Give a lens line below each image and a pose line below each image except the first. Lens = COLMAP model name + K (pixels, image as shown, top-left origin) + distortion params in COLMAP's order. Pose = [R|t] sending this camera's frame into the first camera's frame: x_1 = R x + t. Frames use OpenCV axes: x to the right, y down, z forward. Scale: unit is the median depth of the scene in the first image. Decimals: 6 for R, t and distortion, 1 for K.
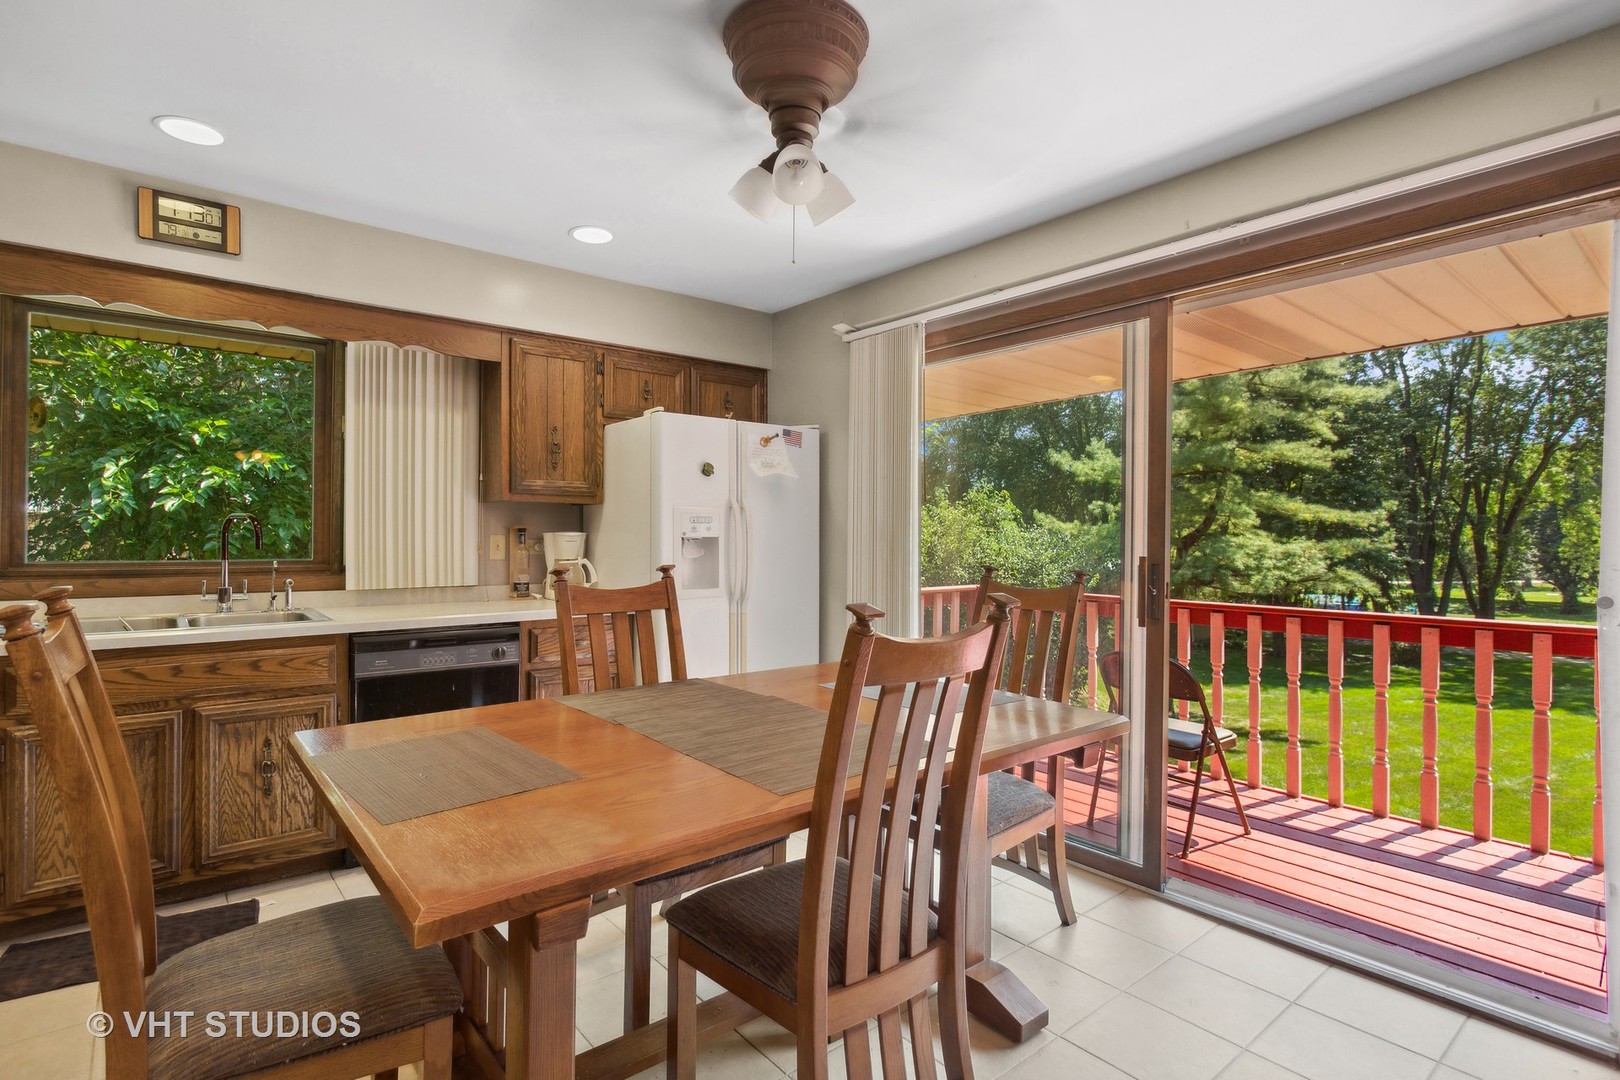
lens RADIAL K [[774.0, 0, 799.4], [0, 774.0, 545.5], [0, 0, 1]] dist [0.000554, 0.000562]
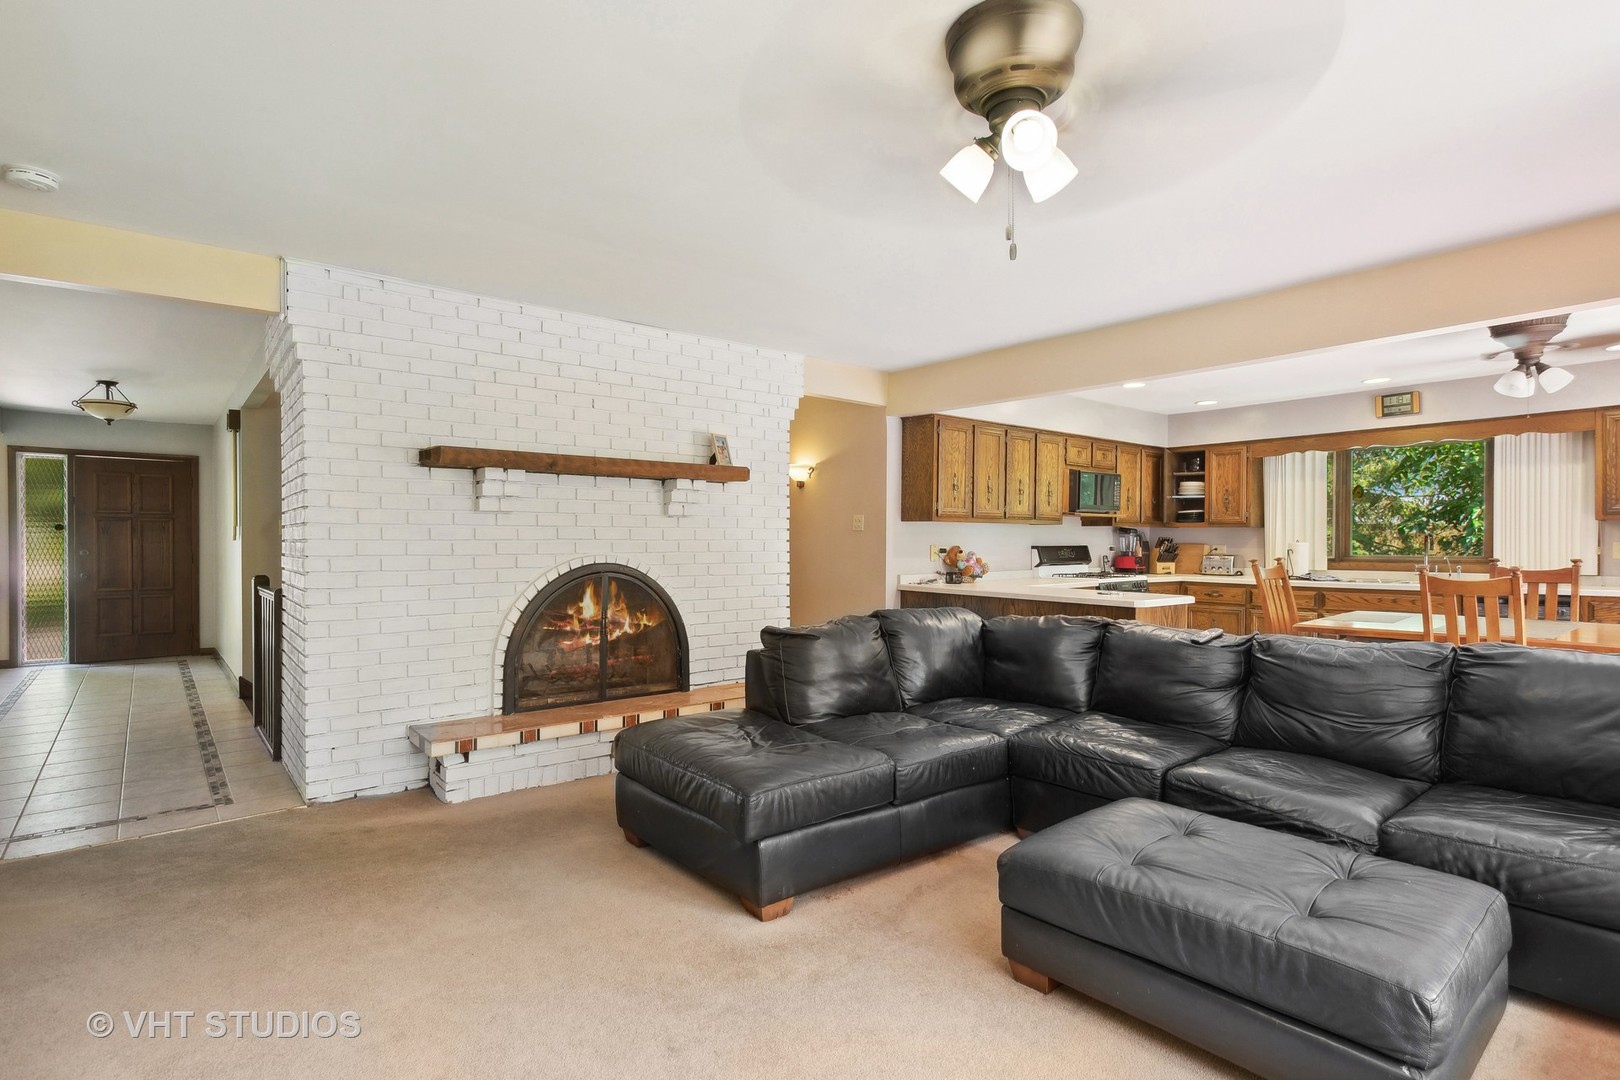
lens RADIAL K [[797.1, 0, 789.0], [0, 797.1, 549.5], [0, 0, 1]] dist [0.000596, 0.000608]
pose [[0.010008, 0.004498, -0.999940, 1.176878], [-0.006591, 0.999968, 0.004432, 0.004094], [0.999928, 0.006547, 0.010037, -0.612059]]
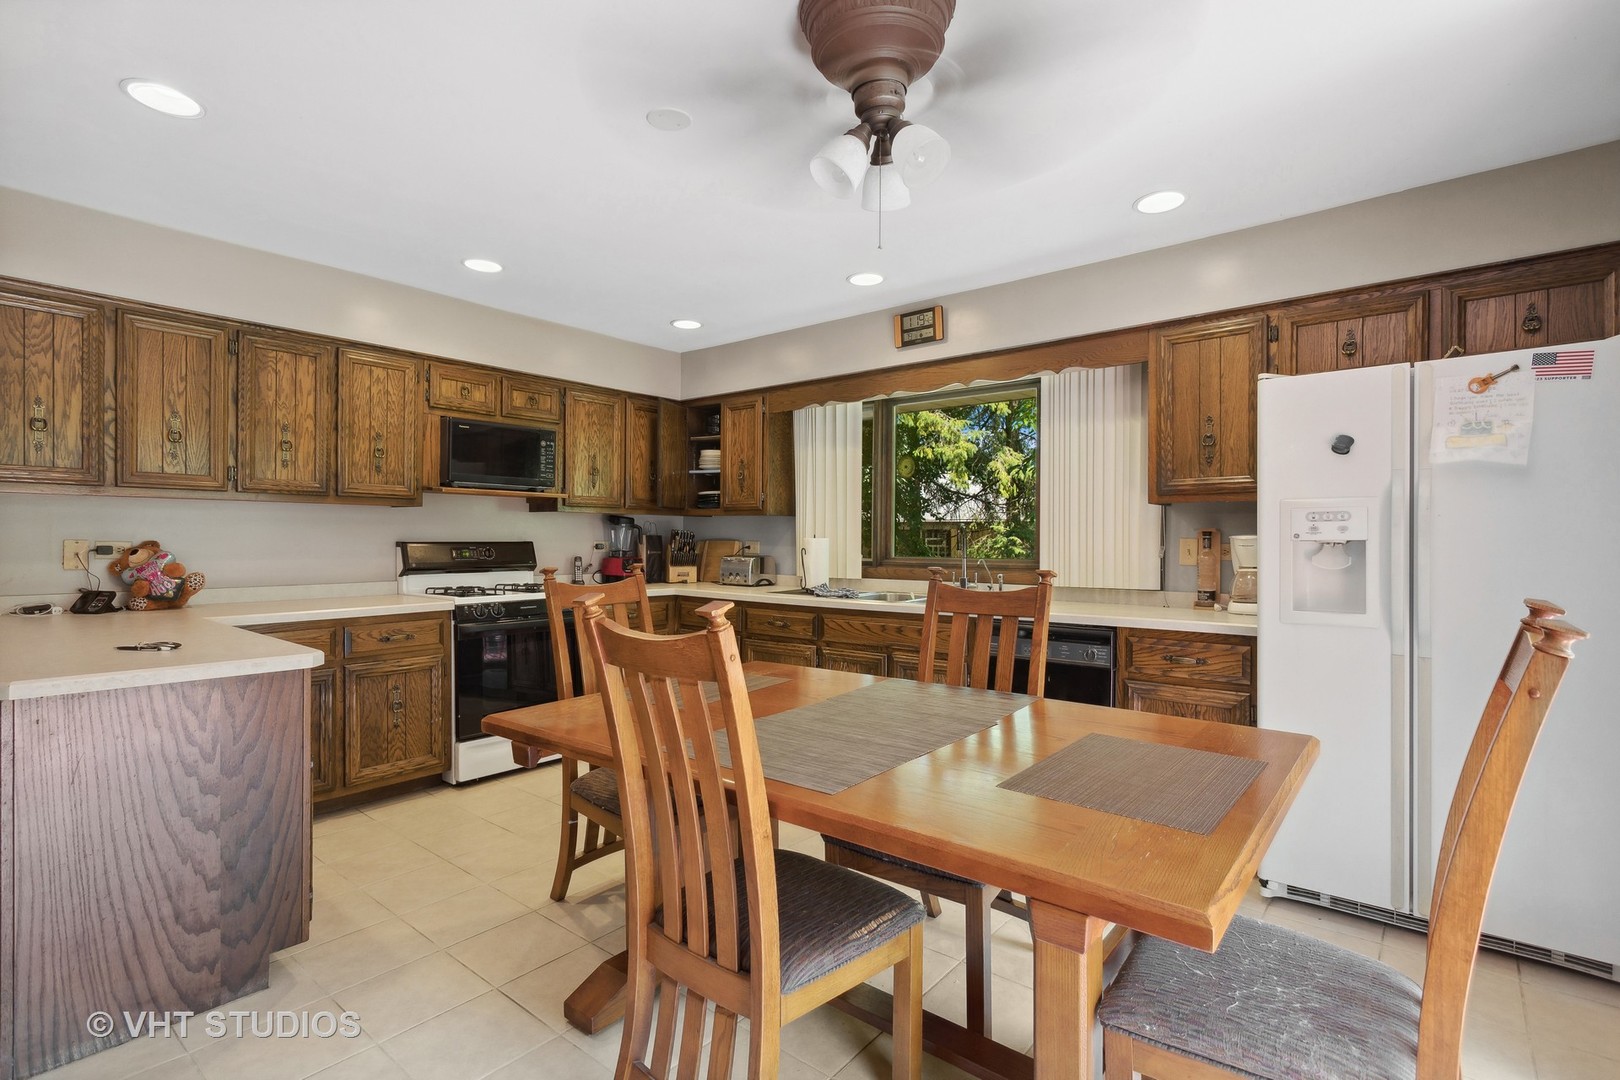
lens RADIAL K [[774.0, 0, 799.4], [0, 774.0, 545.5], [0, 0, 1]] dist [0.000554, 0.000562]
pose [[0.210014, 0.004420, -0.977688, 0.471219], [-0.009489, 0.999952, 0.002483, -0.003221], [0.977652, 0.008756, 0.210045, 0.367337]]
